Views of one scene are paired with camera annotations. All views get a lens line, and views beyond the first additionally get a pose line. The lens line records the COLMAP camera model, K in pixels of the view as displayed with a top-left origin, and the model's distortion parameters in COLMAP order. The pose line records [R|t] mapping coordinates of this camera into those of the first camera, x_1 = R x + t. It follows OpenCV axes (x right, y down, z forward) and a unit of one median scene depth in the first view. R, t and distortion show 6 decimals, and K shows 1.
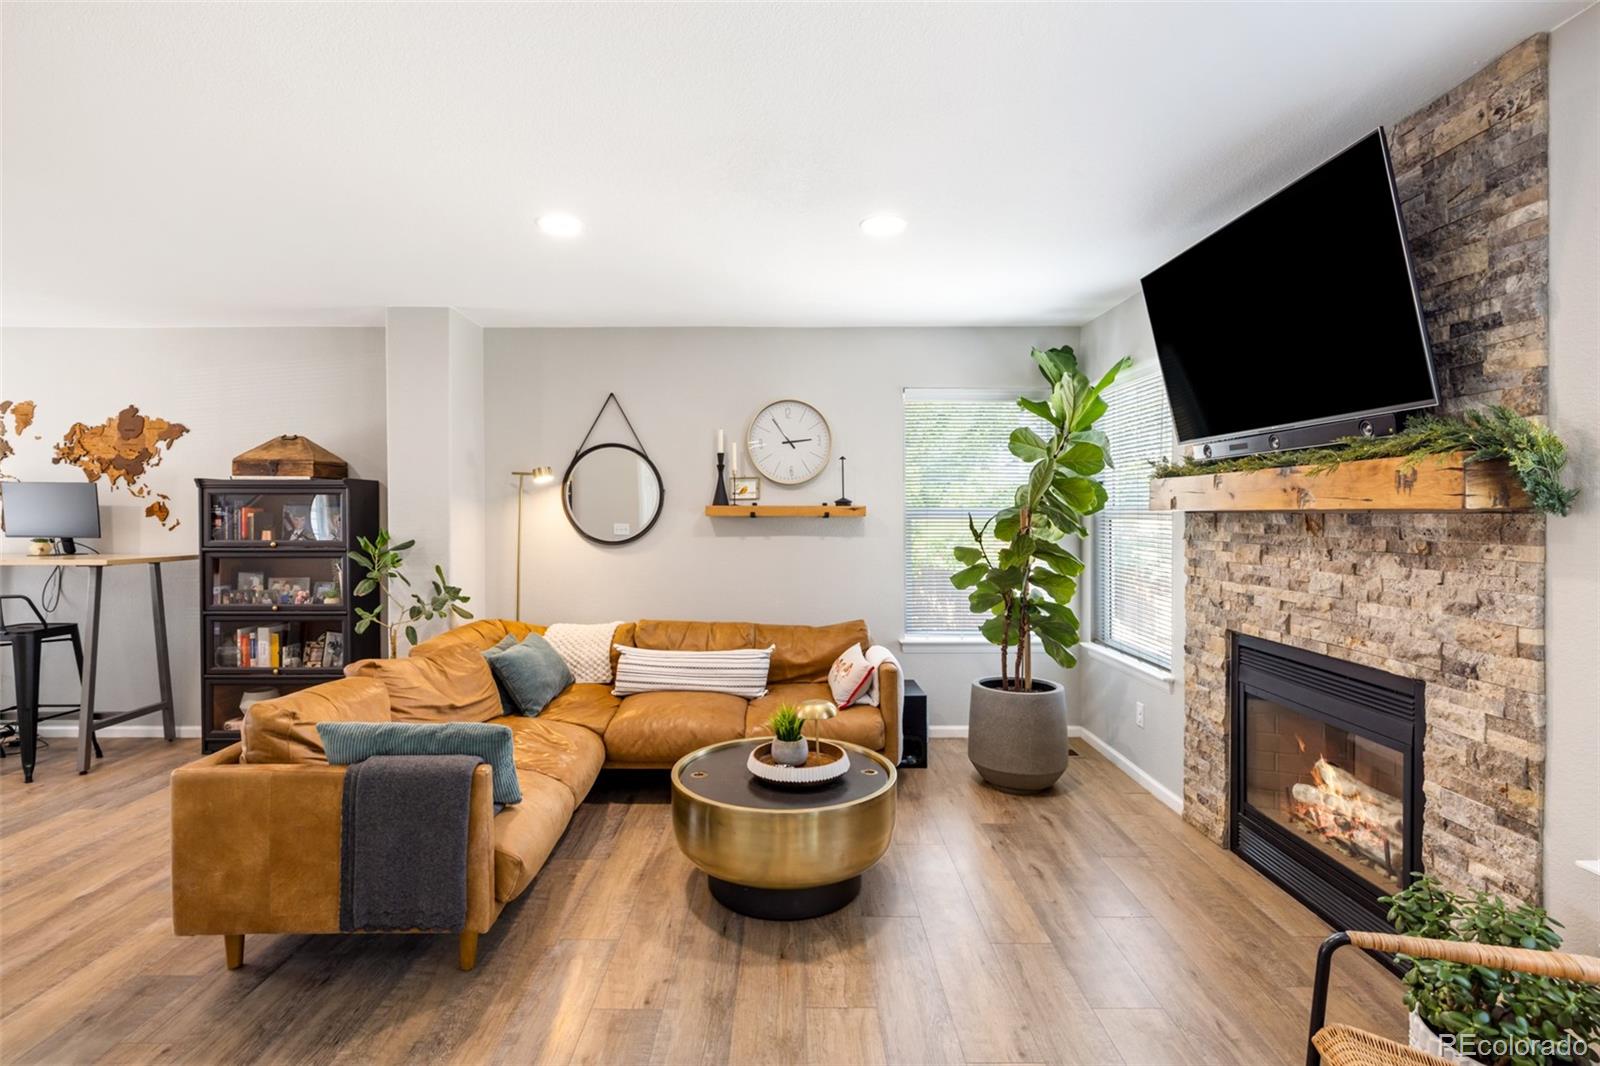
lens RADIAL K [[758.5, 0, 798.6], [0, 758.5, 523.4], [0, 0, 1]] dist [0.000130, 0.000463]
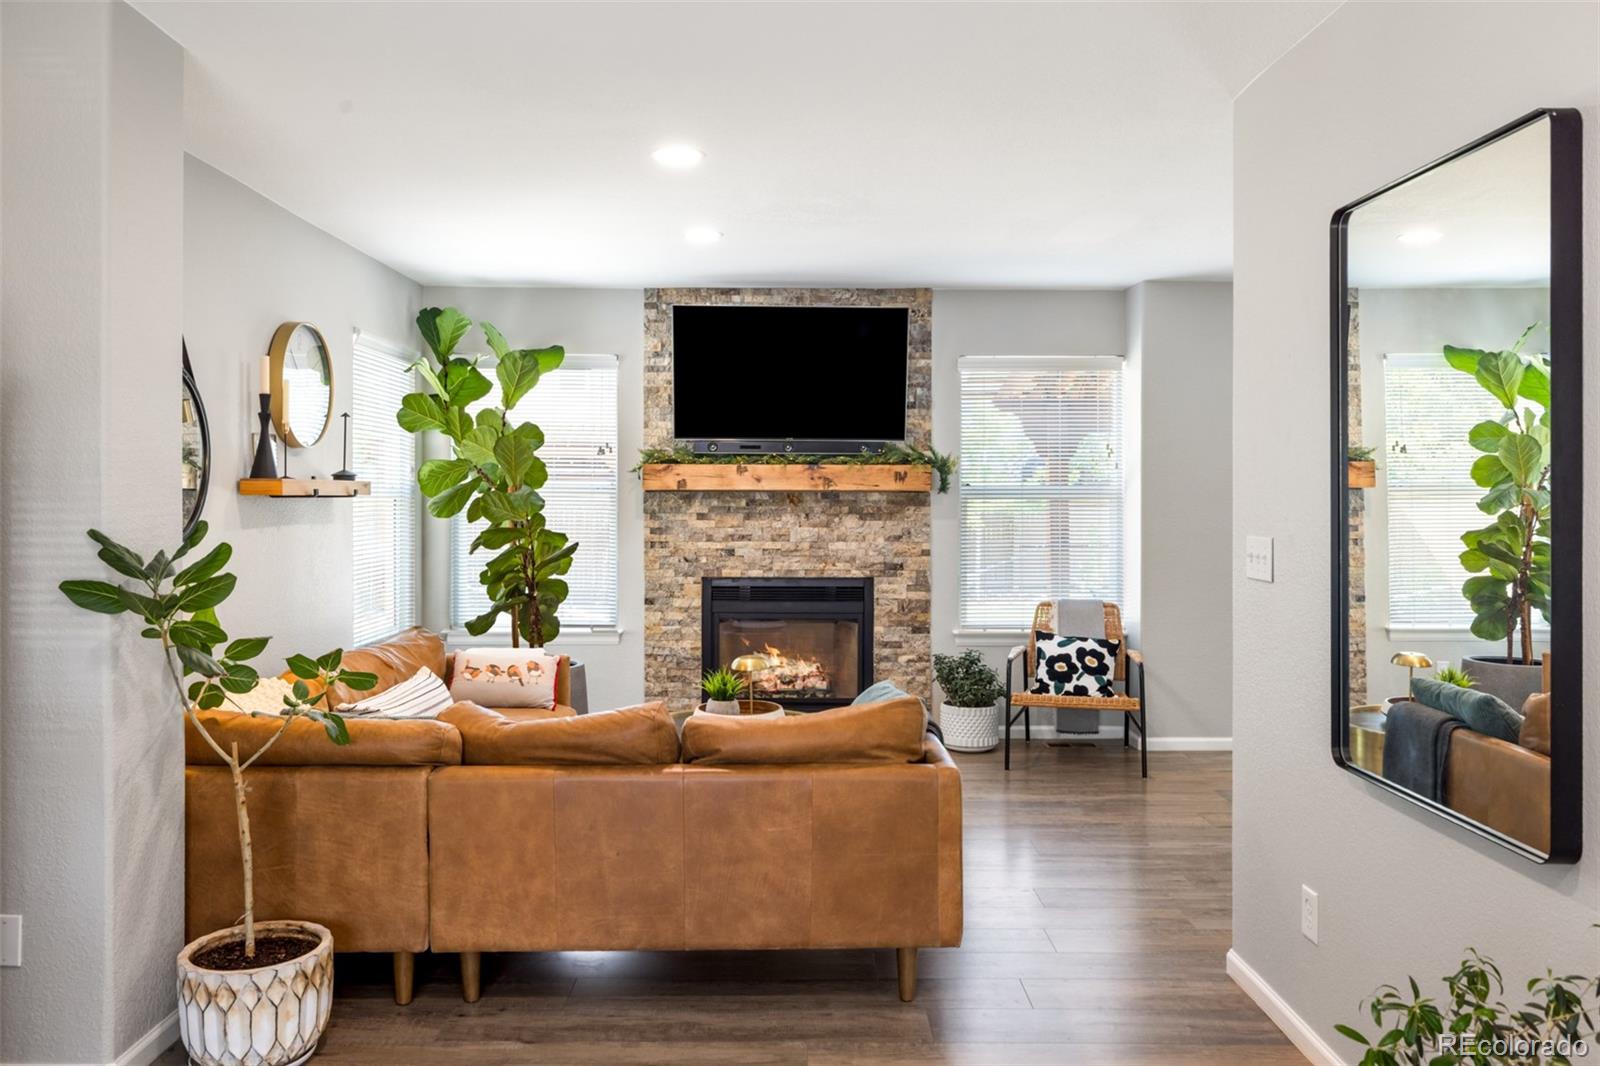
lens RADIAL K [[1213.5, 0, 797.7], [0, 1213.5, 494.8], [0, 0, 1]] dist [-0.003210, -0.001393]
pose [[-0.009634, -0.001592, 0.999952, -1.934133], [0.010601, 0.999942, 0.001694, -0.012278], [-0.999897, 0.010617, -0.009617, 1.012942]]
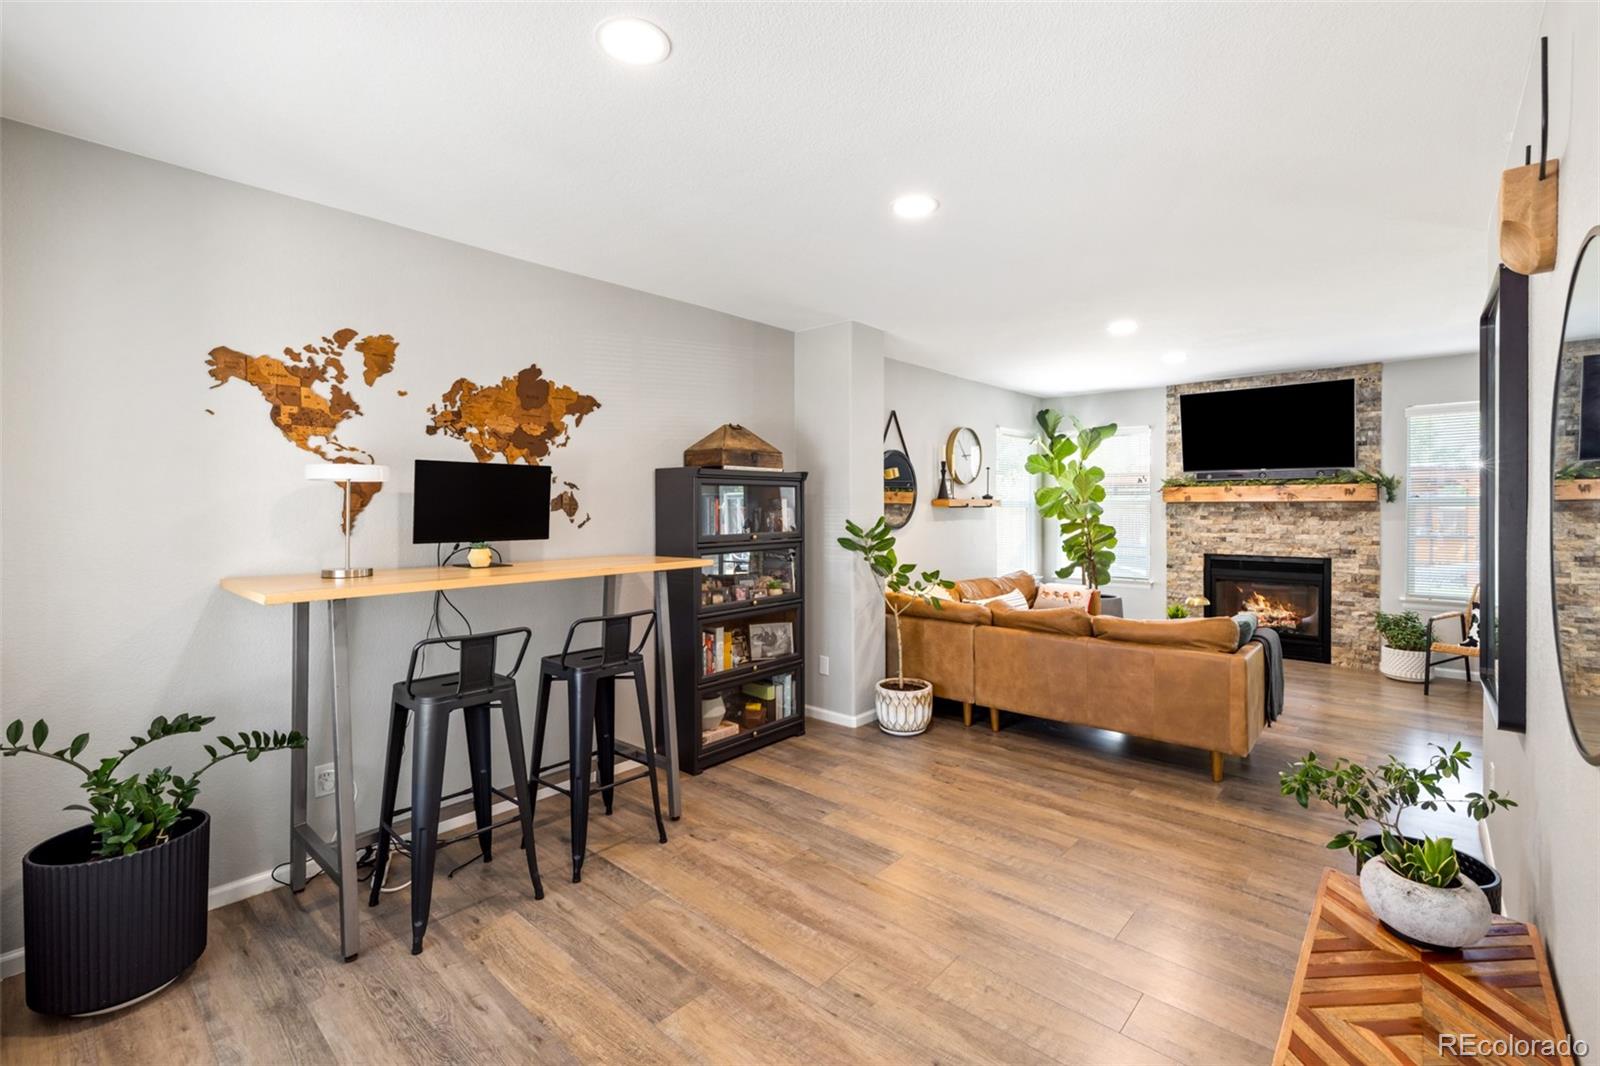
lens RADIAL K [[701.5, 0, 804.7], [0, 701.5, 517.1], [0, 0, 1]] dist [0.000432, 0.000231]
pose [[0.663567, -0.016212, 0.747941, -2.184302], [0.015006, 0.999852, 0.008360, -0.008229], [-0.747966, 0.005676, 0.663713, 0.589091]]
